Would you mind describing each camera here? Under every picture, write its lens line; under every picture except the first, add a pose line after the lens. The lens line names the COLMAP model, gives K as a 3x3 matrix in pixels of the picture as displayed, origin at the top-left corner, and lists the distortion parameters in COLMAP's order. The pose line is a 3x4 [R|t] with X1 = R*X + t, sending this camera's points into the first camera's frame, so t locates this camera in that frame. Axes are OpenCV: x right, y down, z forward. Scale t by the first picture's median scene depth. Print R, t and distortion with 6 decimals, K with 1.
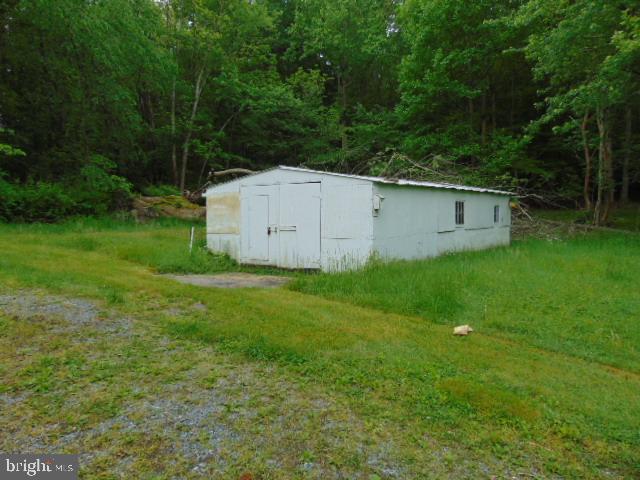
lens RADIAL K [[468.9, 0, 321.1], [0, 468.9, 240.4], [0, 0, 1]] dist [0.003486, 0.006548]
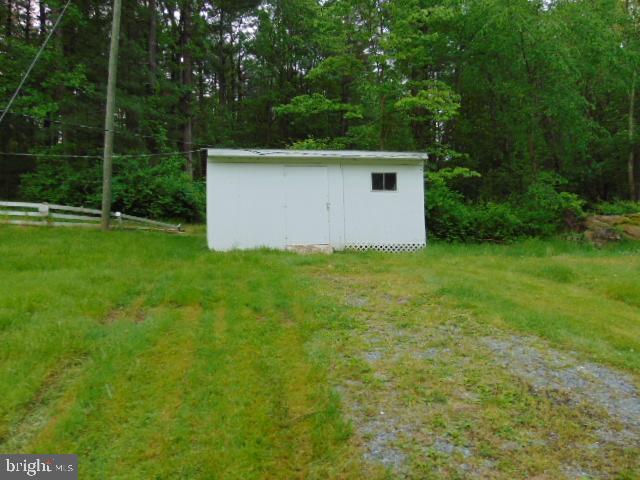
lens RADIAL K [[468.9, 0, 320.0], [0, 468.9, 238.7], [0, 0, 1]] dist [0.003486, 0.006548]
pose [[0.661558, 0.022049, -0.749569, -0.080465], [-0.055325, 0.998279, -0.019465, -0.007183], [0.747850, 0.054347, 0.661640, 0.068244]]
